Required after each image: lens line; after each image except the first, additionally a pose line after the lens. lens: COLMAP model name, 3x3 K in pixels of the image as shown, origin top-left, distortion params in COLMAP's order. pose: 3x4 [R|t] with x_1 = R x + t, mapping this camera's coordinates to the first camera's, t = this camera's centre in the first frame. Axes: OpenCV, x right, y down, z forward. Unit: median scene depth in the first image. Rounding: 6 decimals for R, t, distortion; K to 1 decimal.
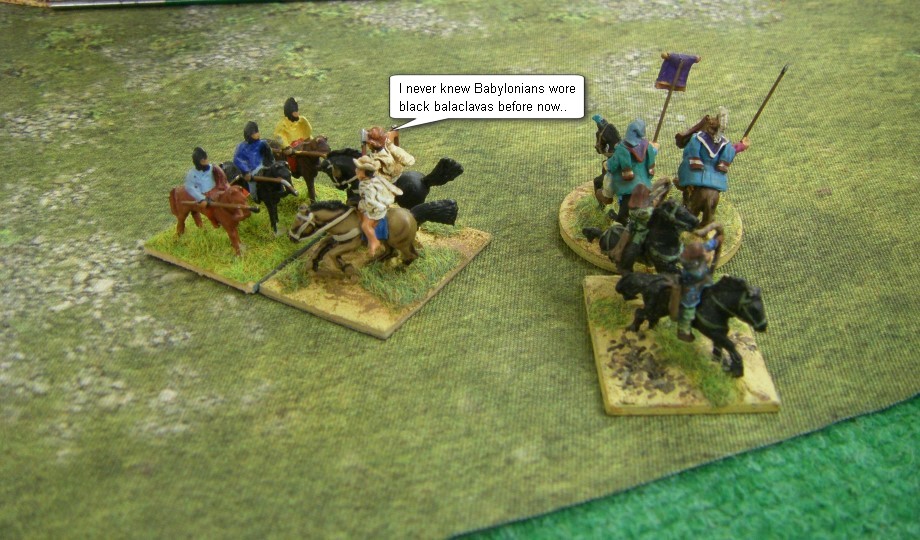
lens RADIAL K [[955.9, 0, 460.1], [0, 955.9, 271.1], [0, 0, 1]] dist [0.007555, 0.000000]
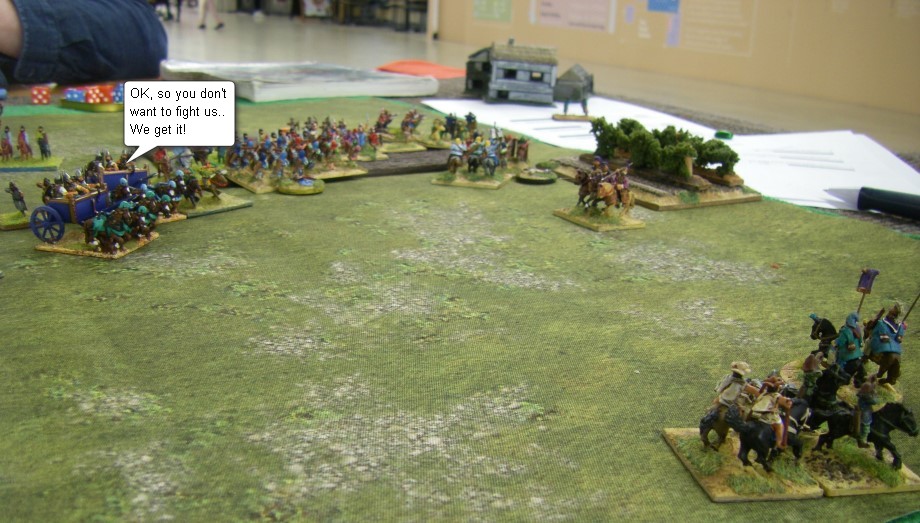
lens RADIAL K [[856.0, 0, 459.7], [0, 856.0, 260.5], [0, 0, 1]] dist [-0.053904, 0.000000]
pose [[0.990327, 0.013484, 0.138096, -0.601032], [0.030672, 0.949370, -0.312659, 0.184601], [-0.135320, 0.313870, 0.939773, -0.322519]]
